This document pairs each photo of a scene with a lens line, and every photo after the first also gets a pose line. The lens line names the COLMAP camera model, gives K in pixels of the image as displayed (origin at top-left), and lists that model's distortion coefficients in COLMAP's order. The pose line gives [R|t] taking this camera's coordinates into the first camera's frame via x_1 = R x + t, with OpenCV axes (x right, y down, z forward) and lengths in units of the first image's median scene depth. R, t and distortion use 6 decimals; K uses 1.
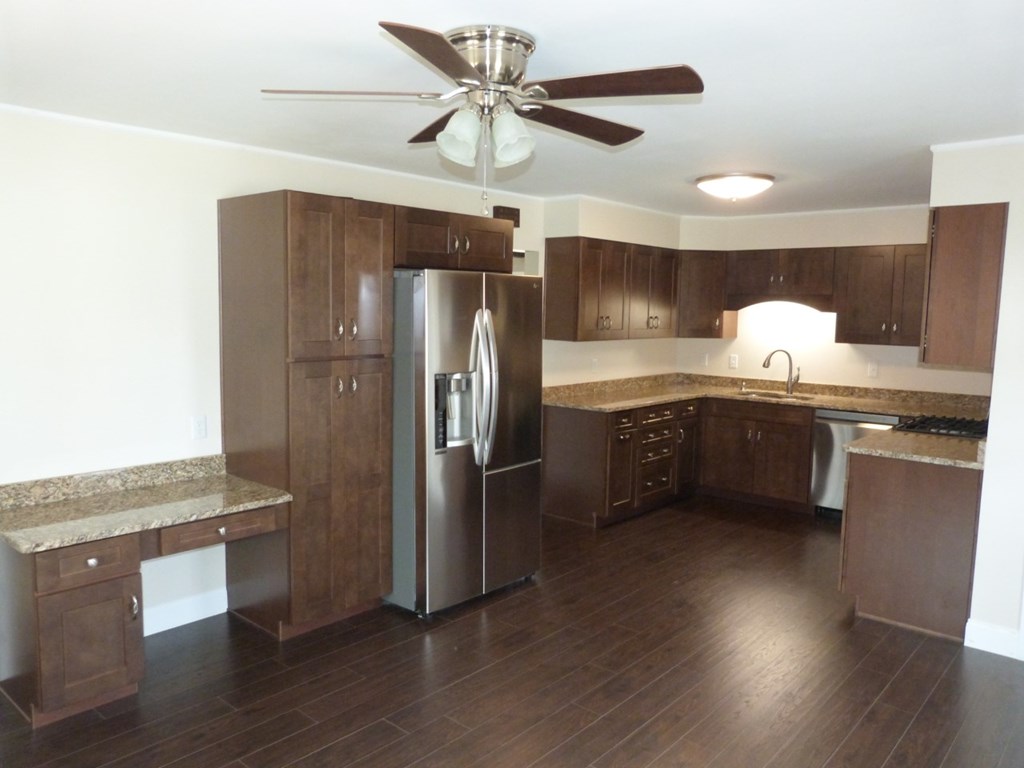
lens RADIAL K [[761.0, 0, 512.0], [0, 761.0, 384.0], [0, 0, 1]] dist [-0.043007, 0.032100]
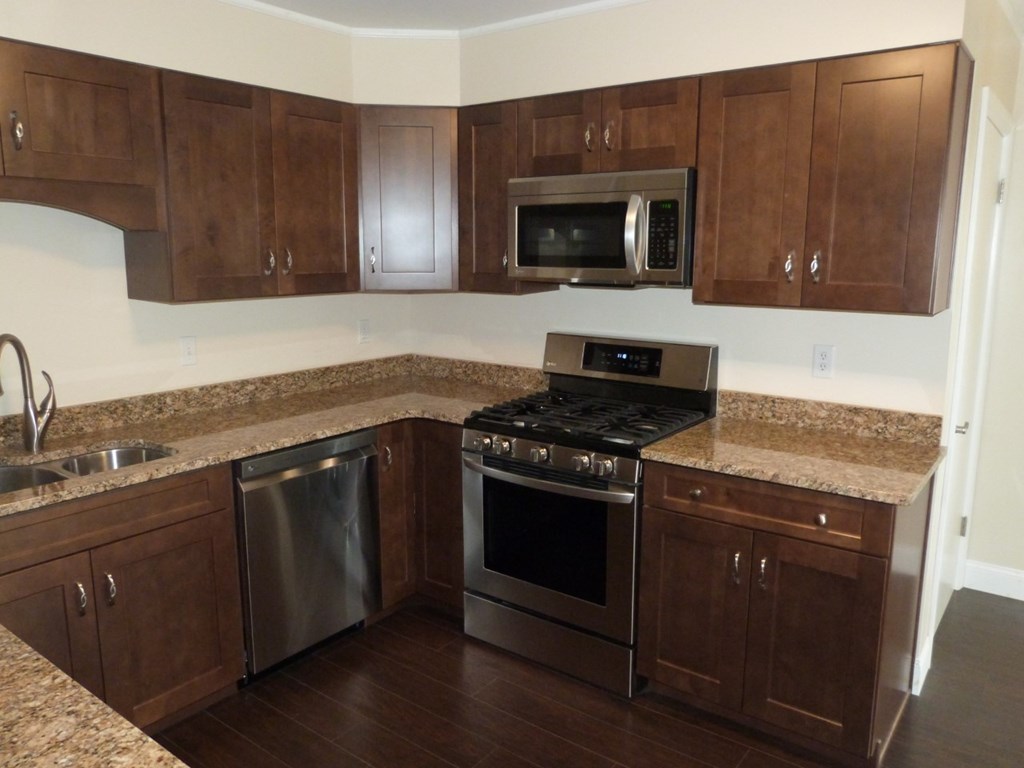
lens RADIAL K [[761.0, 0, 512.0], [0, 761.0, 384.0], [0, 0, 1]] dist [-0.043007, 0.032100]
pose [[-0.079526, -0.195218, 0.977530, -0.013505], [0.088133, 0.975419, 0.201967, -0.079396], [-0.992929, 0.102215, -0.060366, 0.847335]]
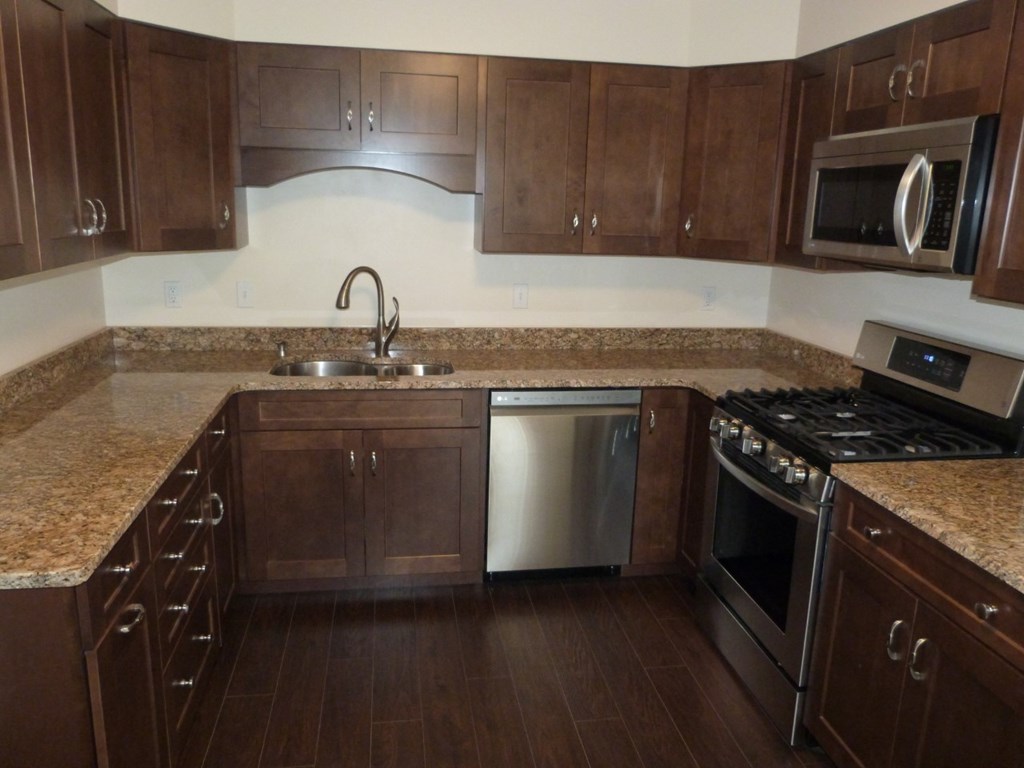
lens RADIAL K [[761.0, 0, 512.0], [0, 761.0, 384.0], [0, 0, 1]] dist [-0.043007, 0.032100]
pose [[0.633729, -0.179976, 0.752327, 0.034921], [0.056608, 0.980740, 0.186934, -0.062813], [-0.771481, -0.075877, 0.631712, 0.656673]]
